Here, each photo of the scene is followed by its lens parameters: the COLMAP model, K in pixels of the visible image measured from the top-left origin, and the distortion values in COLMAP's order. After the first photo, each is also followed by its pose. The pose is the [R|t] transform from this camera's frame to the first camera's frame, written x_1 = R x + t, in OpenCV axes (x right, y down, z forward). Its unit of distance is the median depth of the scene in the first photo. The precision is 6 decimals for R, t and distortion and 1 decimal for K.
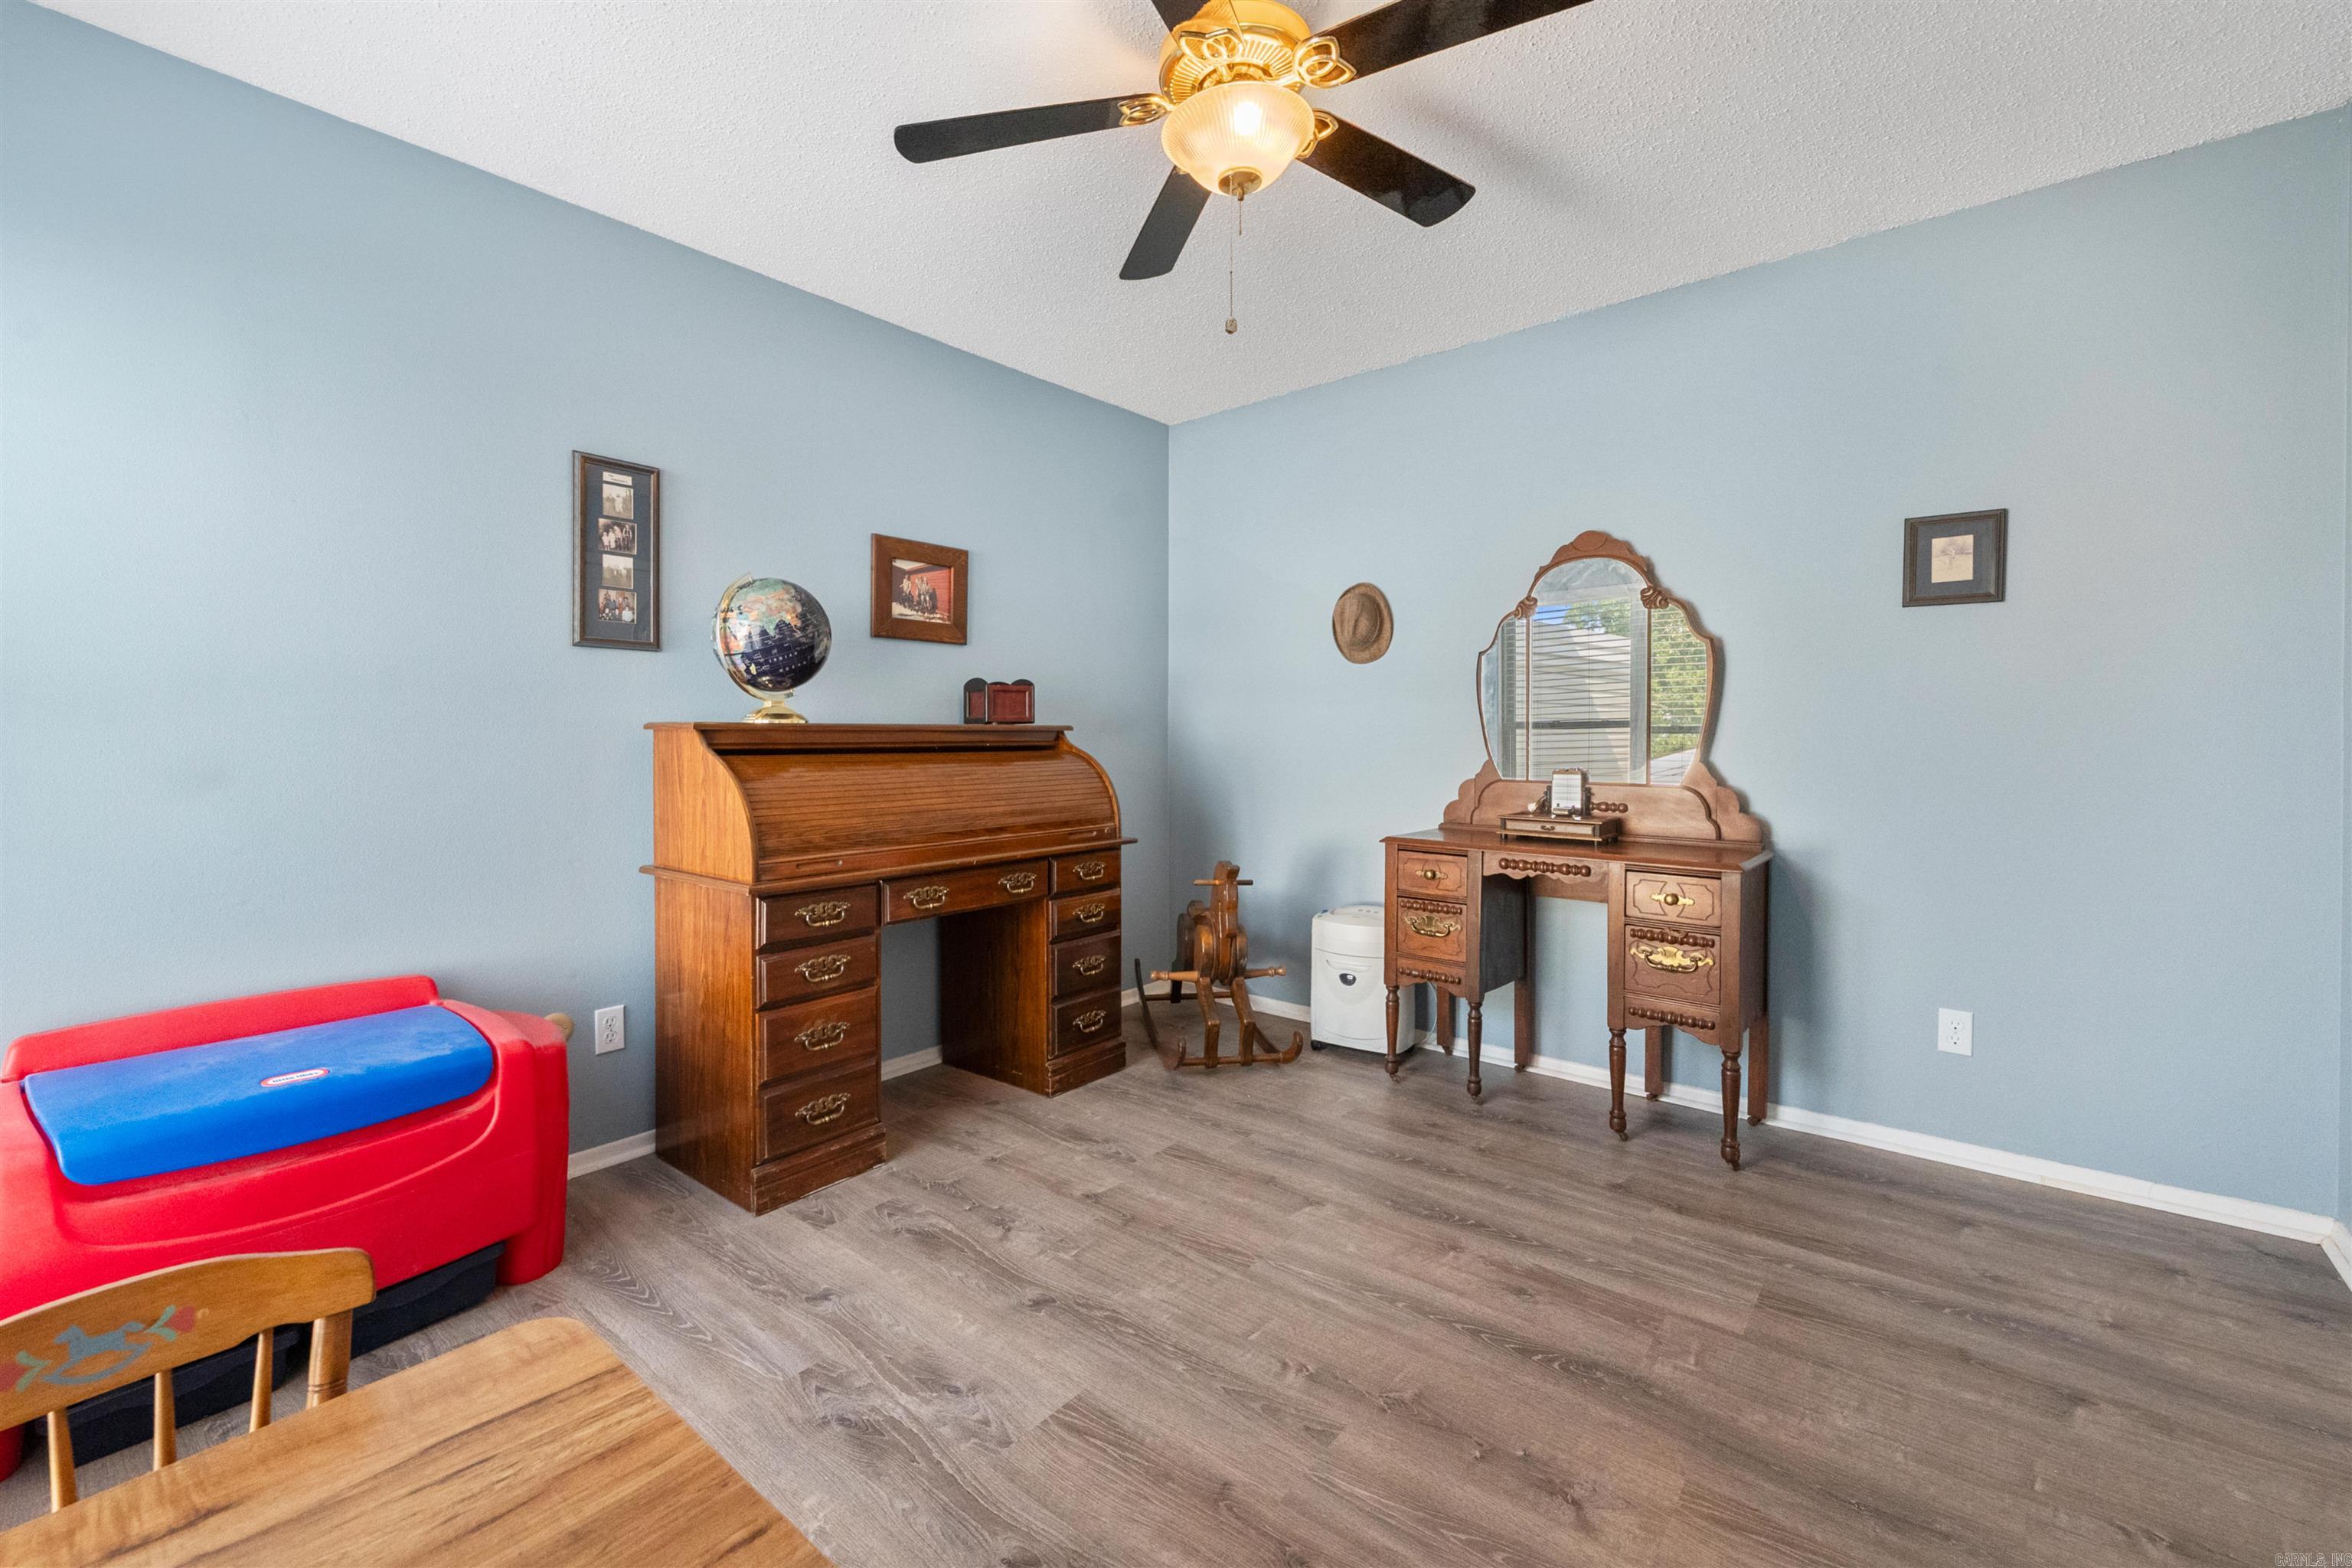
lens RADIAL K [[980.6, 0, 1170.3], [0, 980.6, 738.7], [0, 0, 1]] dist [0.000809, -0.000520]
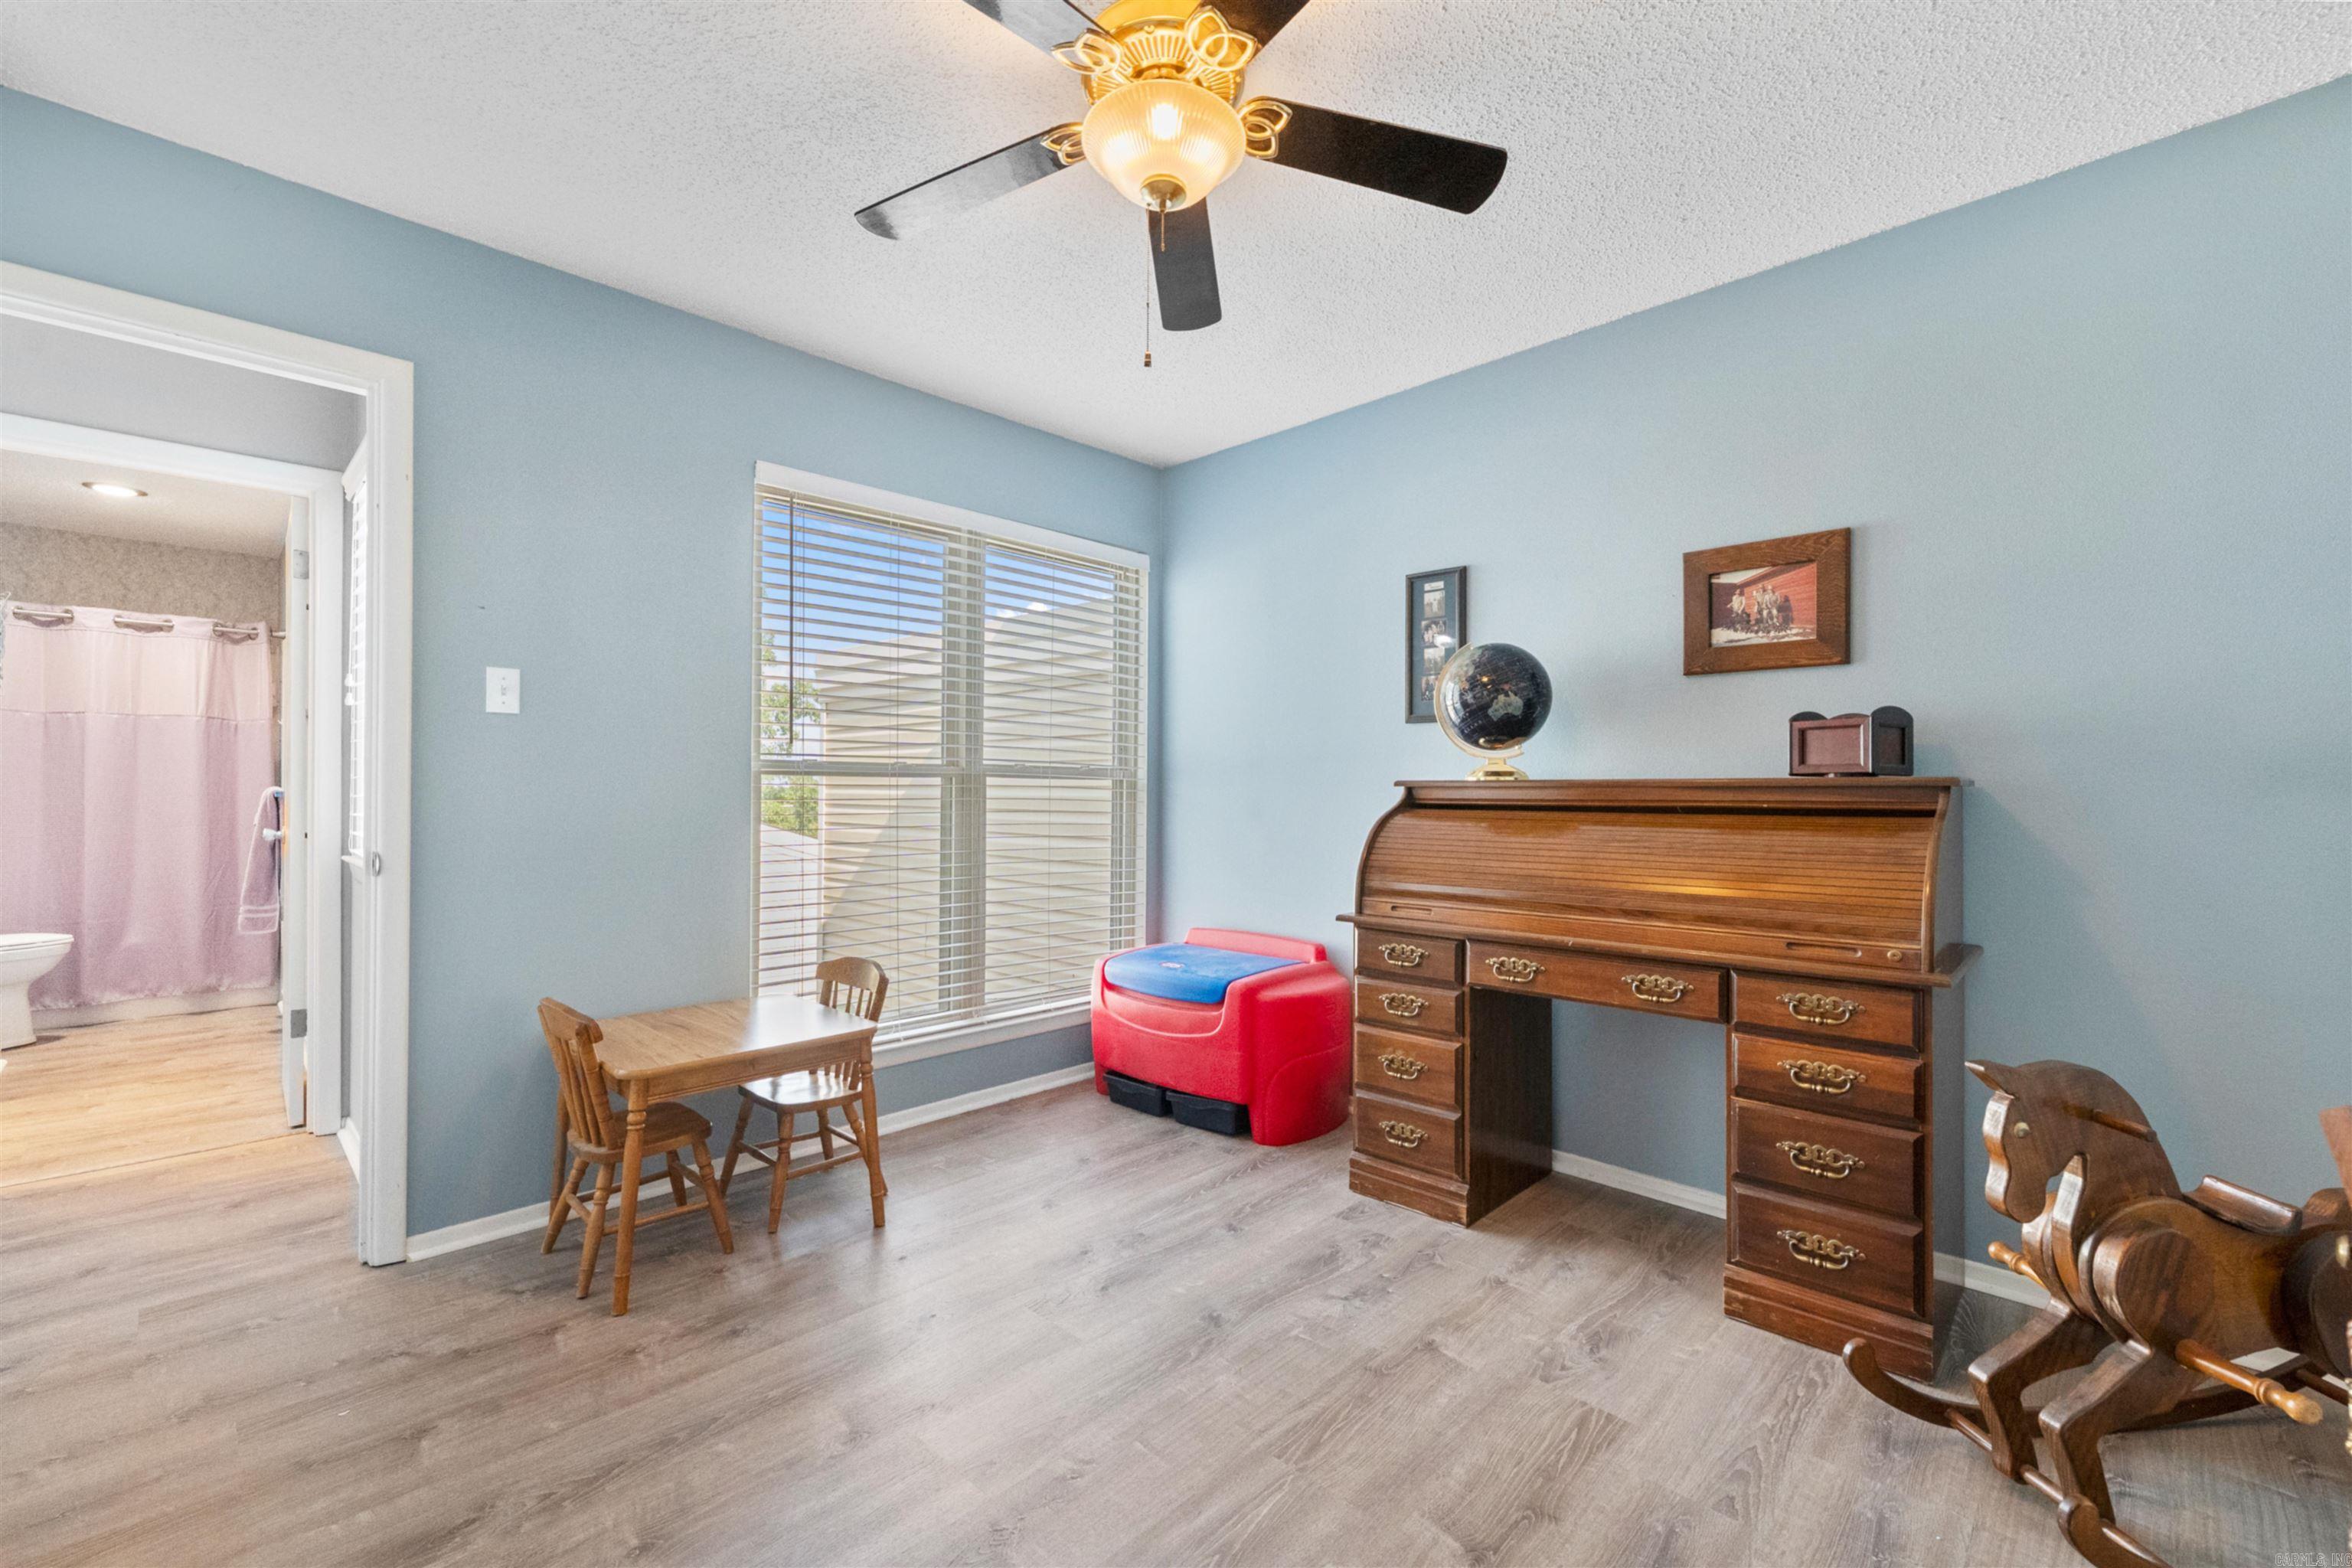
lens RADIAL K [[975.8, 0, 1173.1], [0, 975.8, 782.8], [0, 0, 1]] dist [-0.000249, -0.000203]
pose [[-0.087302, -0.008310, -0.996147, 0.716308], [-0.006816, 0.999947, -0.007744, -0.002557], [0.996159, 0.006113, -0.087354, 0.796982]]
